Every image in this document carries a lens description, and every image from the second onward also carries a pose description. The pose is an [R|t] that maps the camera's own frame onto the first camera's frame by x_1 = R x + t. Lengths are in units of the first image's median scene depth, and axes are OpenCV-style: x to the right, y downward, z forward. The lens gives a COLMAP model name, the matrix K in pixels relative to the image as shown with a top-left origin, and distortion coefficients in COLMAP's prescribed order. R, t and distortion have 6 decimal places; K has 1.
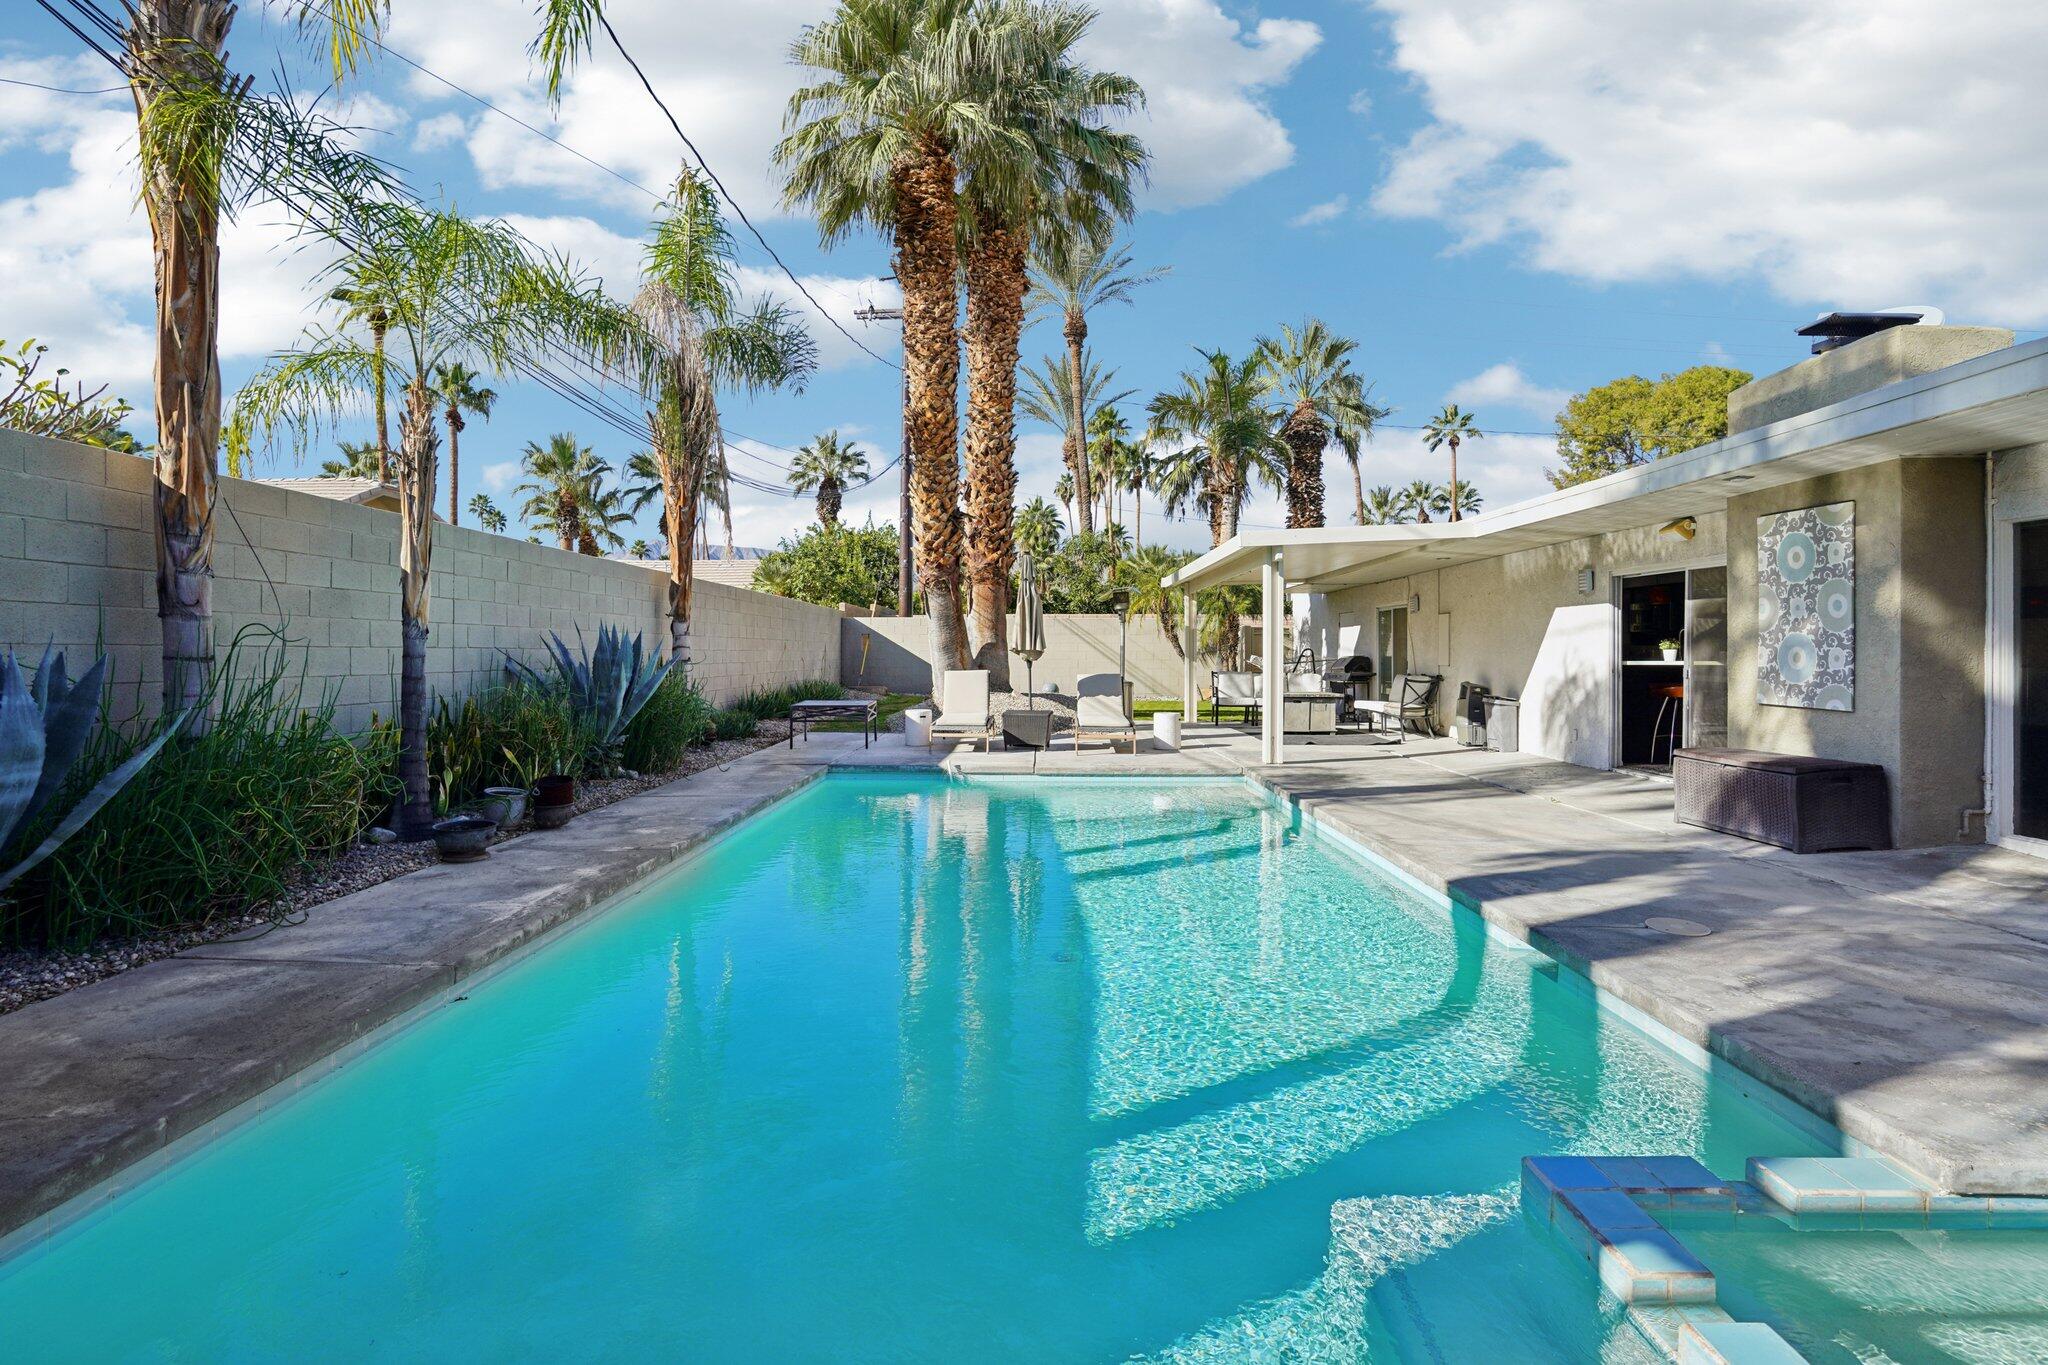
lens RADIAL K [[981.5, 0, 1006.6], [0, 981.5, 650.0], [0, 0, 1]] dist [-0.032154, 0.005724]
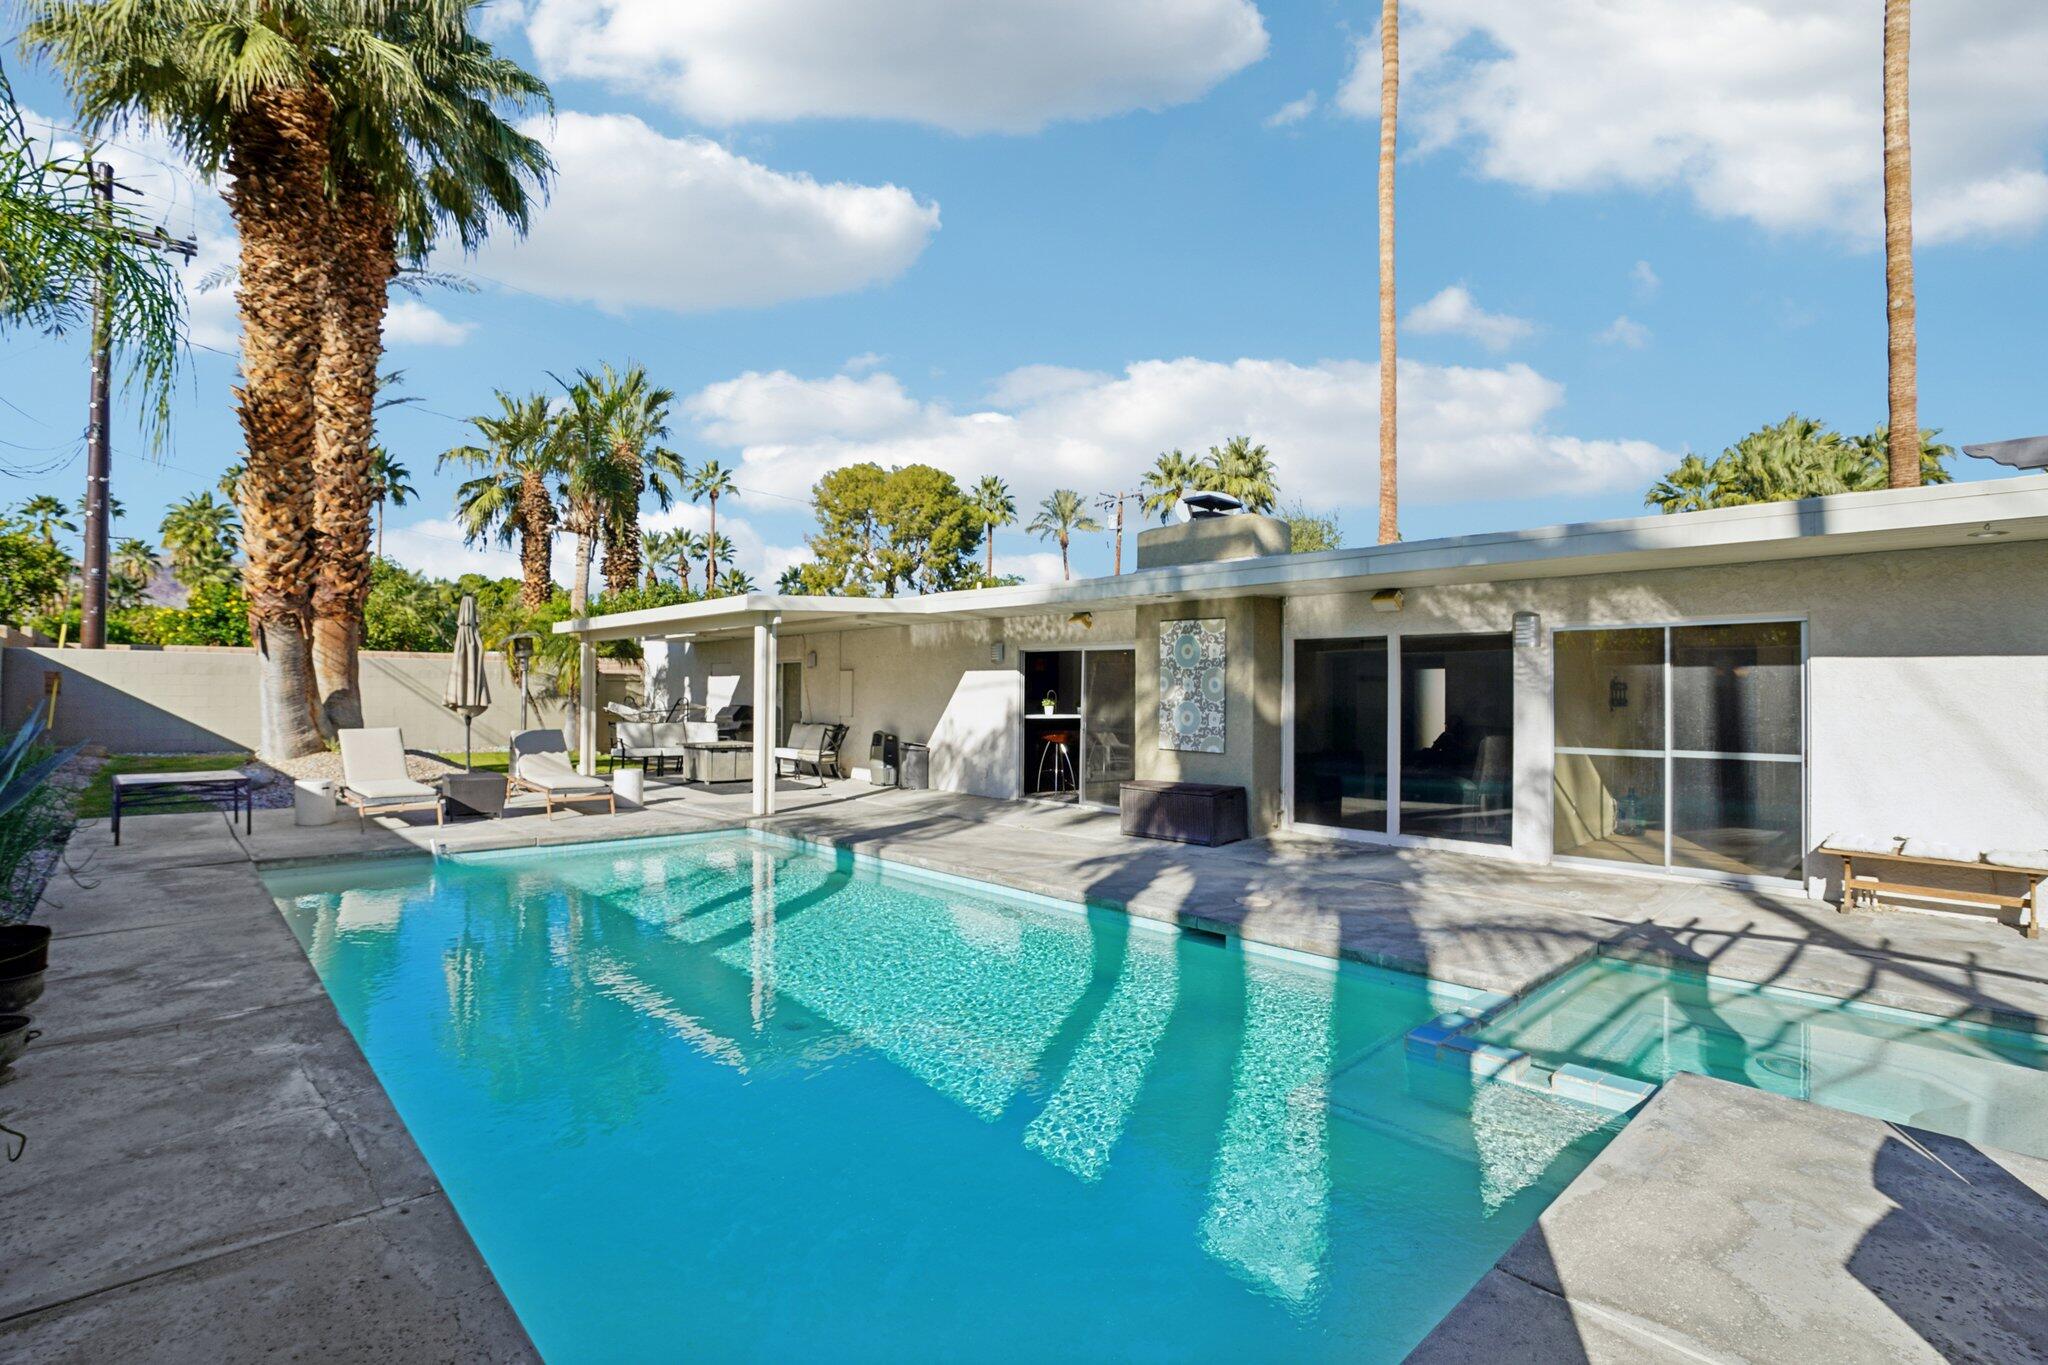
lens RADIAL K [[981.5, 0, 1005.1], [0, 981.5, 697.1], [0, 0, 1]] dist [-0.032154, 0.005724]
pose [[0.723435, 0.000609, 0.690392, -0.188844], [-0.007799, 0.999943, 0.007290, -0.013981], [-0.690349, -0.010658, 0.723398, 0.033825]]
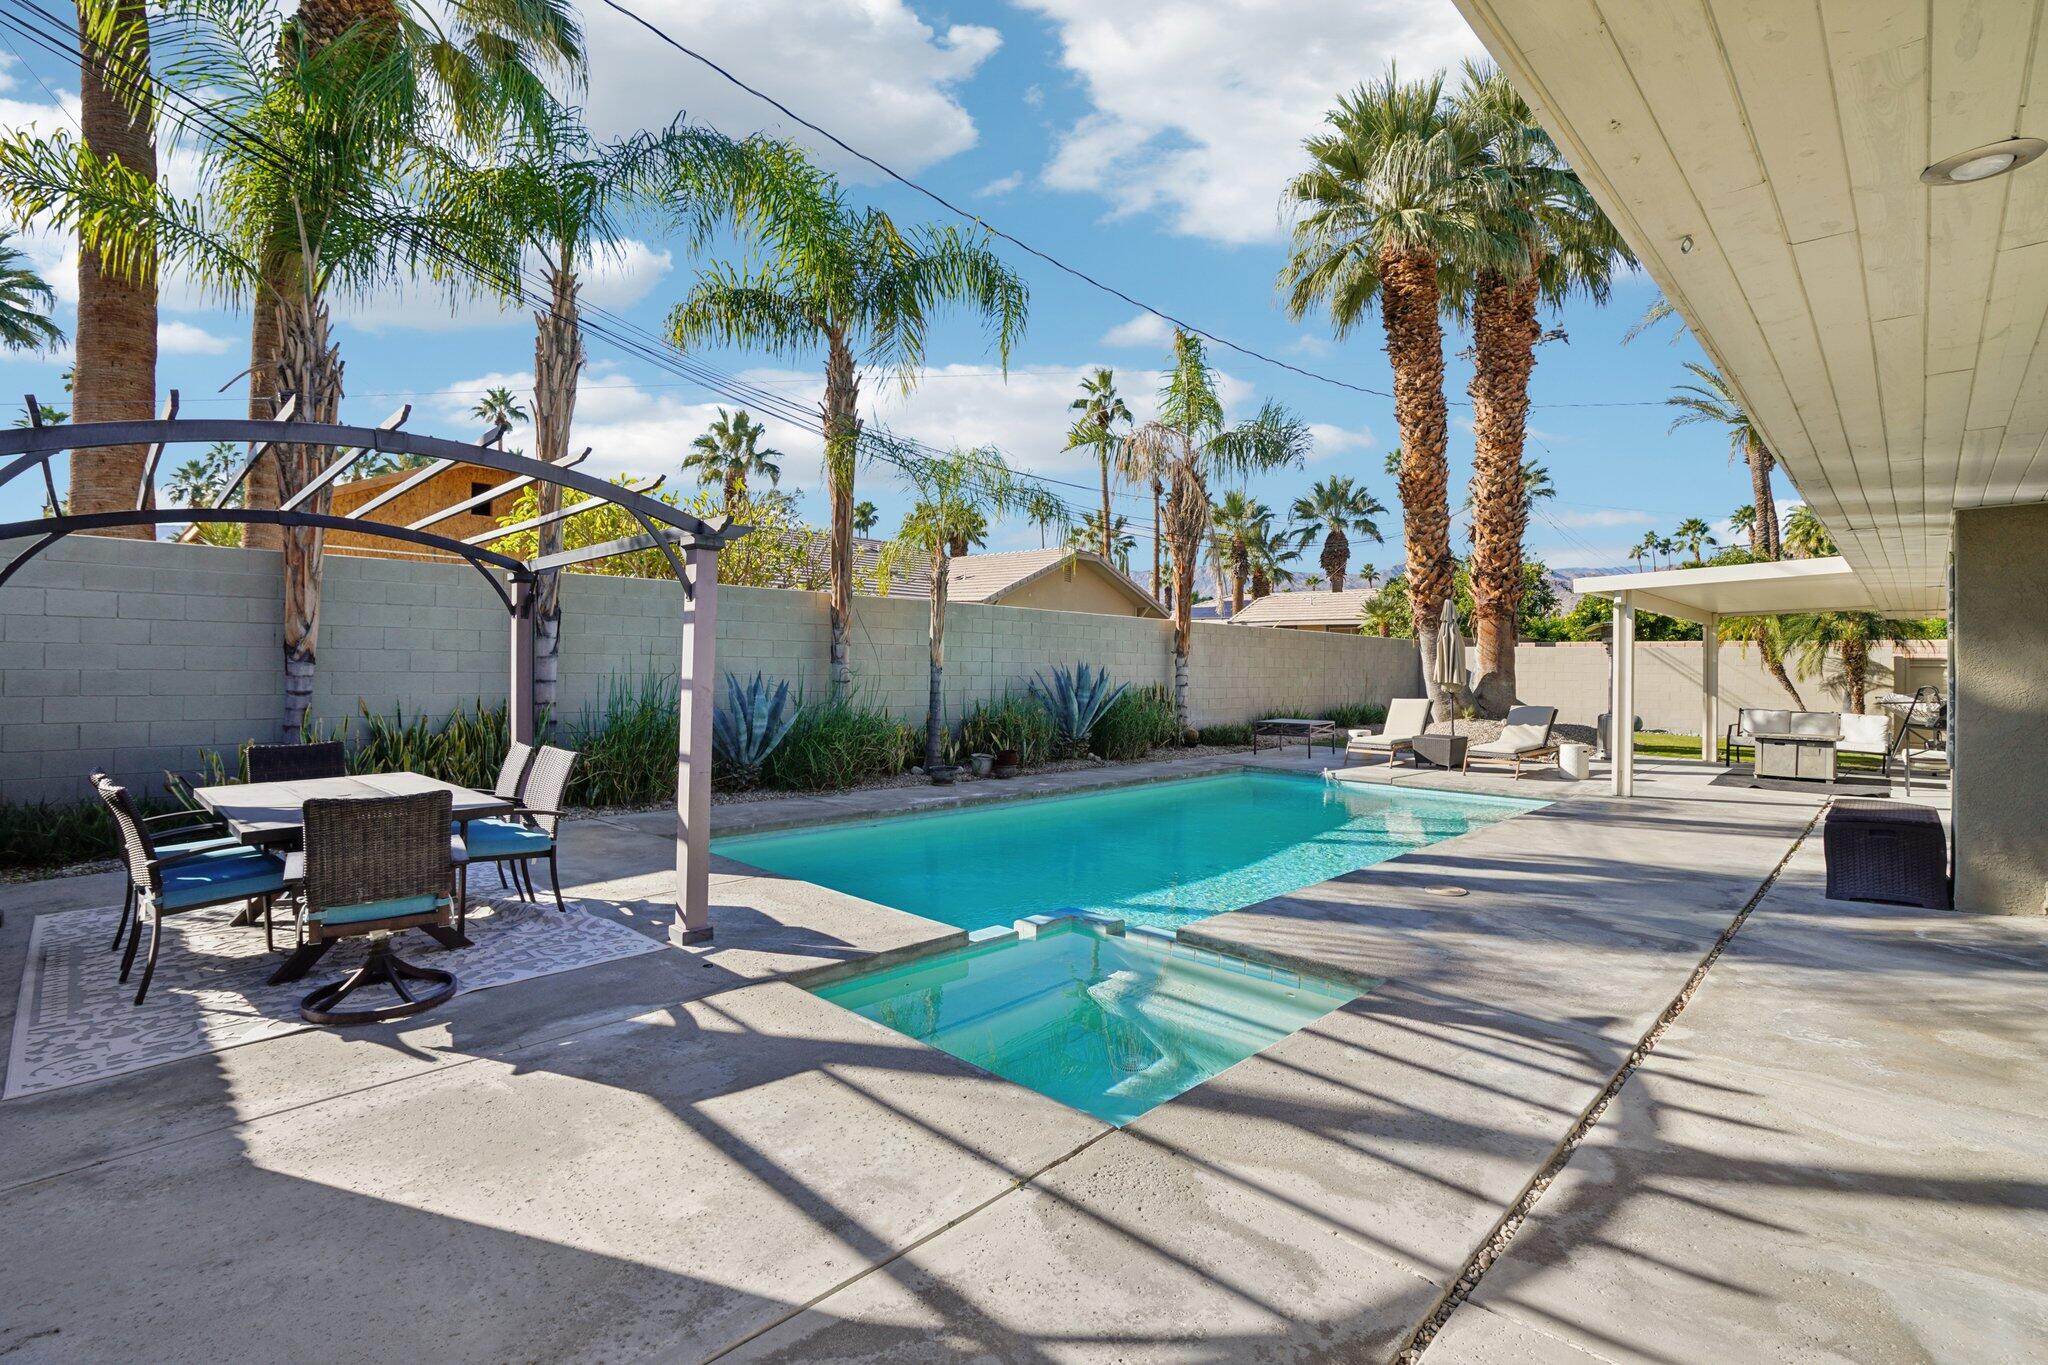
lens RADIAL K [[981.5, 0, 1021.7], [0, 981.5, 672.6], [0, 0, 1]] dist [-0.032154, 0.005724]
pose [[0.751184, 0.014377, -0.659936, 0.324389], [-0.013010, 0.999891, 0.006974, -0.011134], [0.659964, 0.003347, 0.751290, -0.147844]]
